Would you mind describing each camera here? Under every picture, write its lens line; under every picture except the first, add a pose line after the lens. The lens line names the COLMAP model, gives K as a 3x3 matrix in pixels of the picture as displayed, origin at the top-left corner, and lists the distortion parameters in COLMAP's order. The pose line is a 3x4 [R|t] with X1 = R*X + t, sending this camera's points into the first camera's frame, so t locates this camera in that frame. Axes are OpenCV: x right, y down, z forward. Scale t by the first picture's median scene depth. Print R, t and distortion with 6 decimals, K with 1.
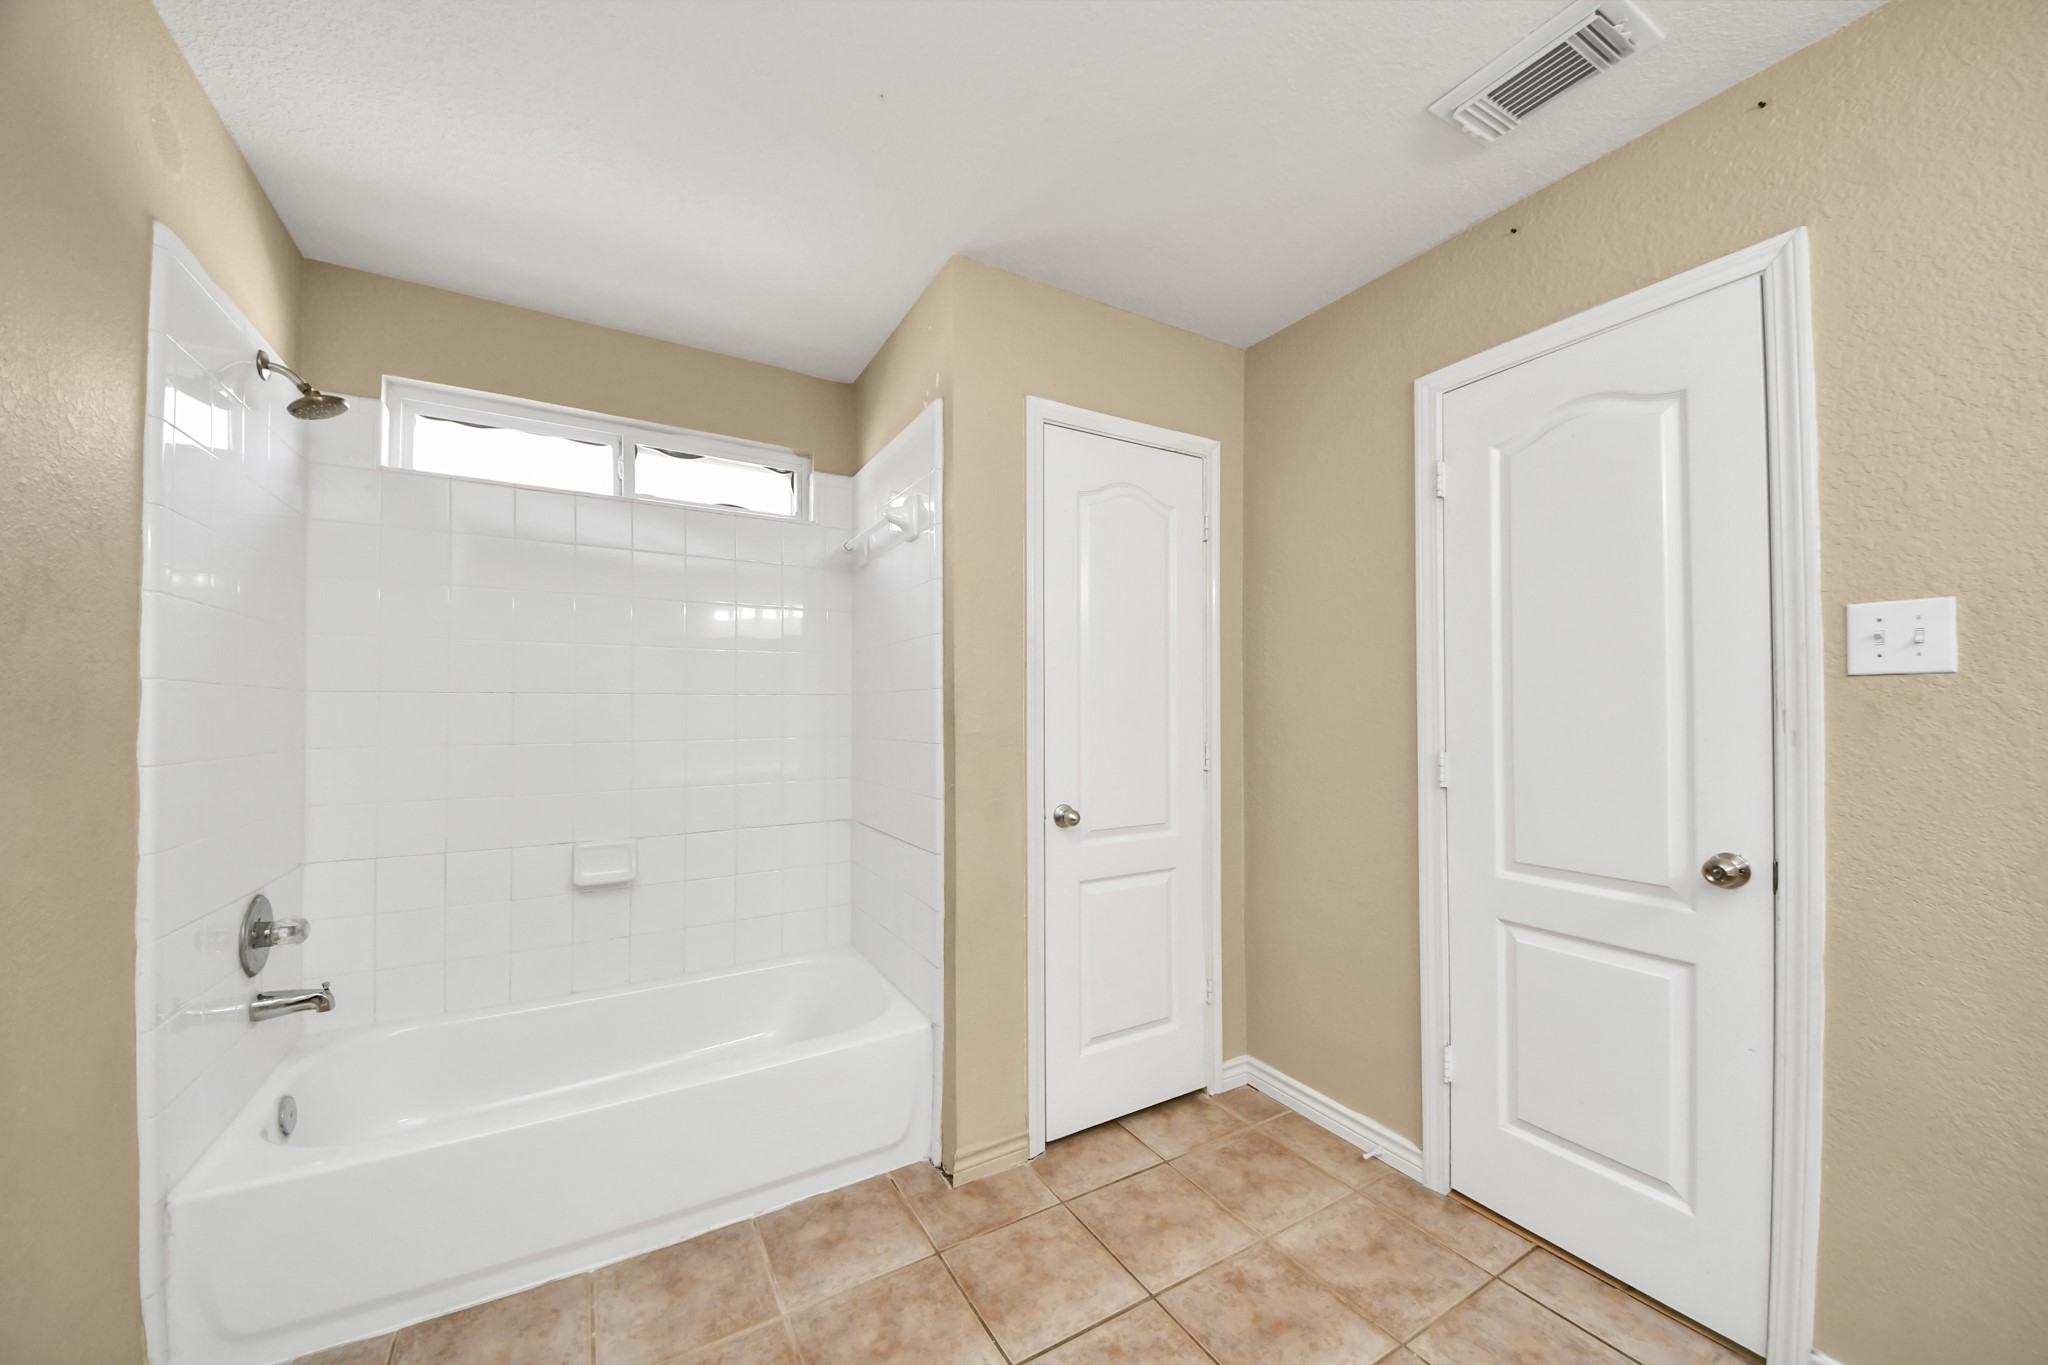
lens RADIAL K [[778.3, 0, 1113.9], [0, 778.3, 688.2], [0, 0, 1]] dist [0.020444, -0.013836]
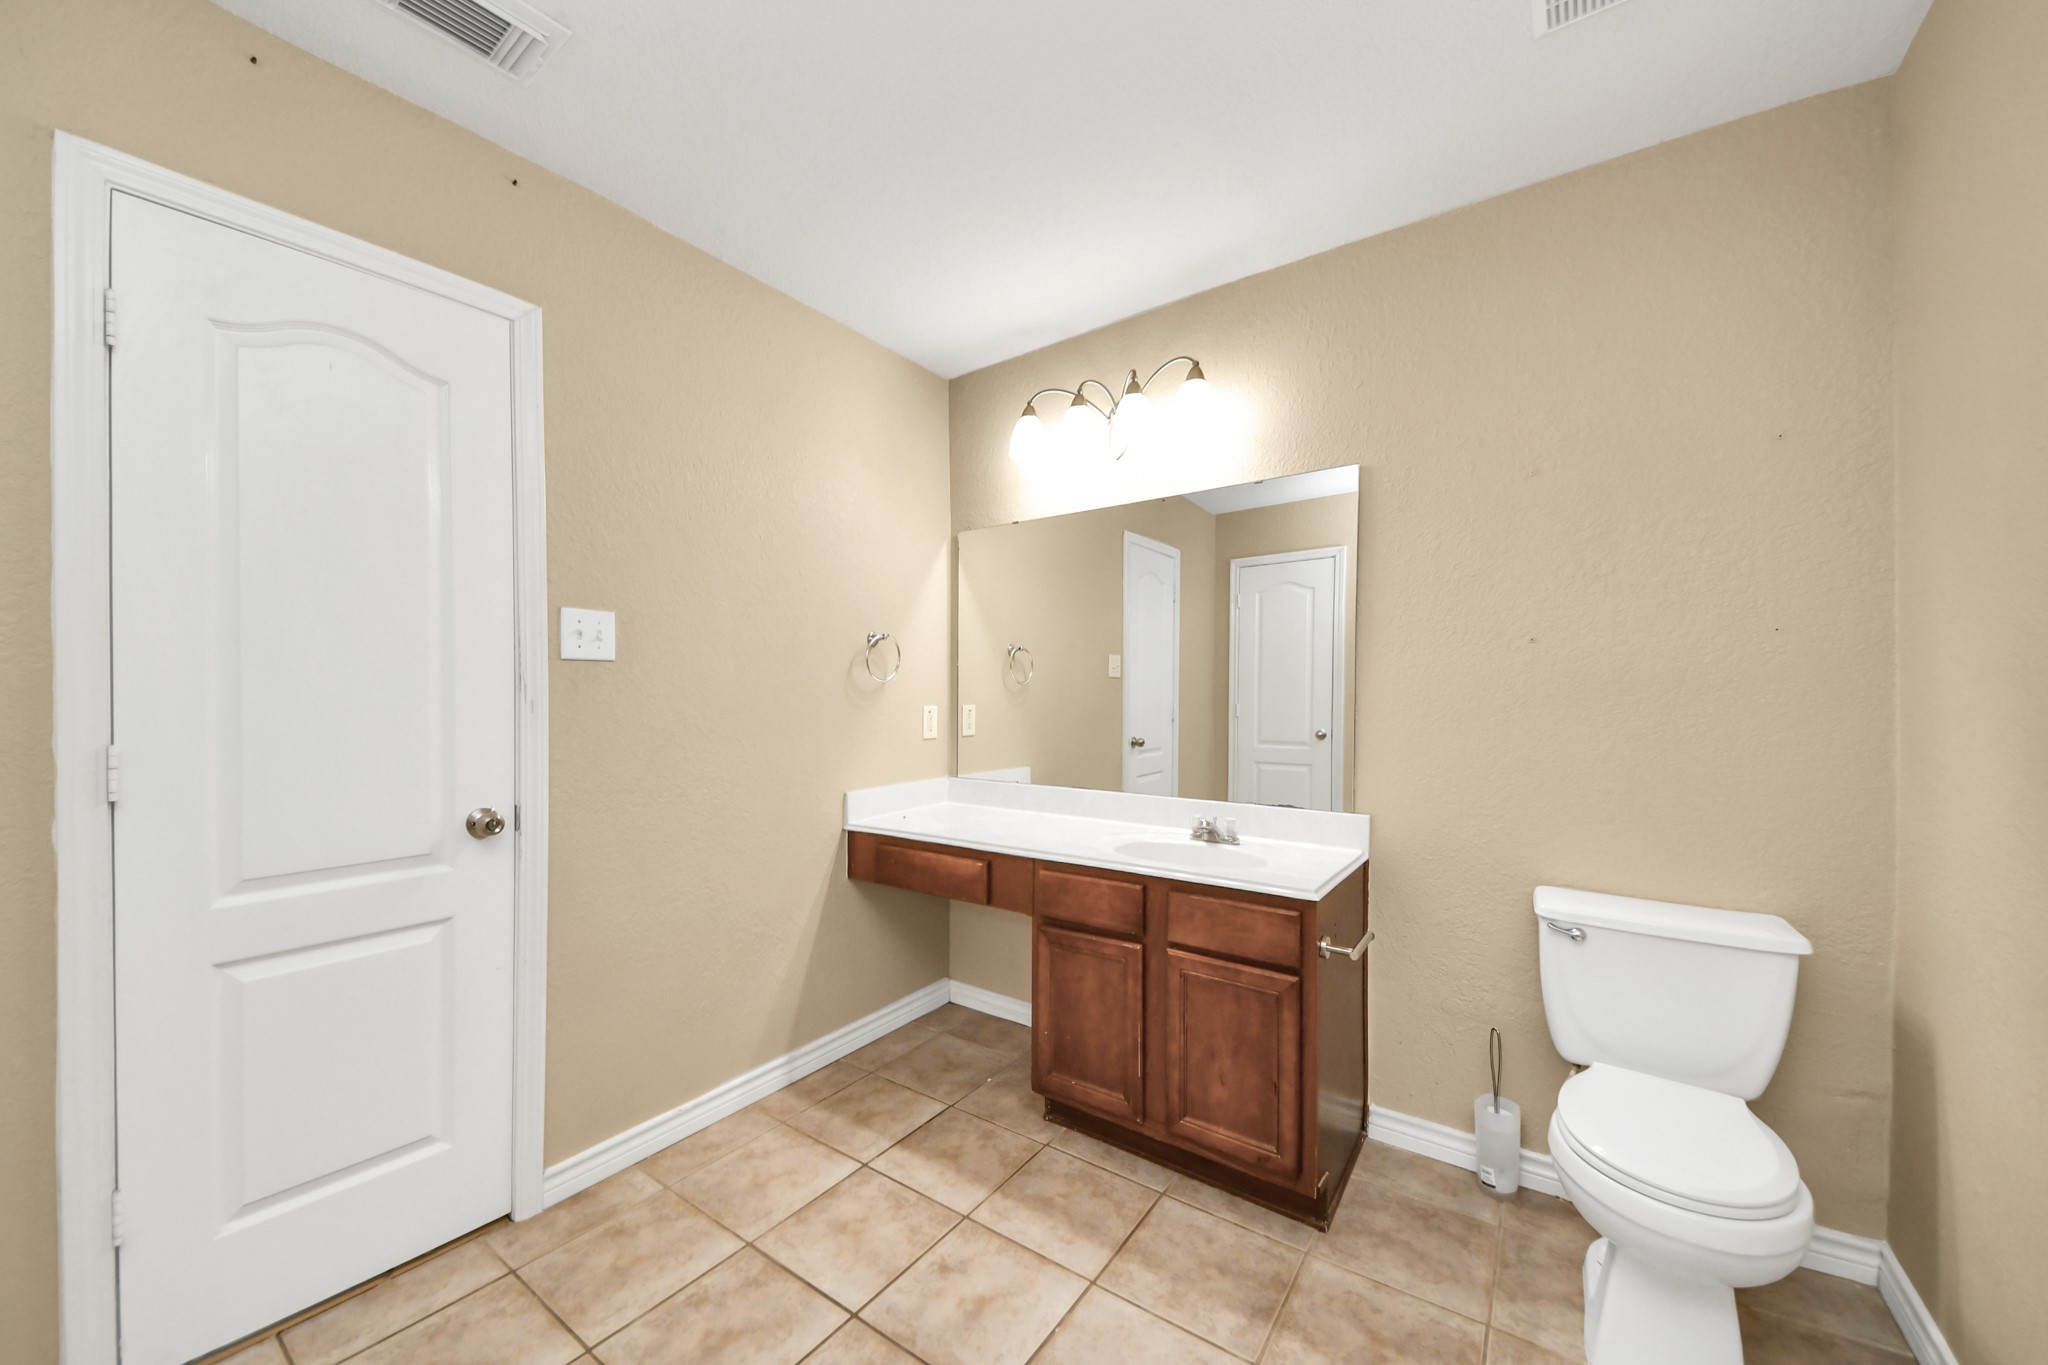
lens RADIAL K [[738.3, 0, 1014.3], [0, 738.3, 698.1], [0, 0, 1]] dist [0.001835, -0.011465]
pose [[-0.346927, -0.007162, 0.937865, -0.526322], [-0.023279, 0.999729, -0.000977, 0.033360], [-0.937603, -0.022171, -0.347000, 0.681341]]
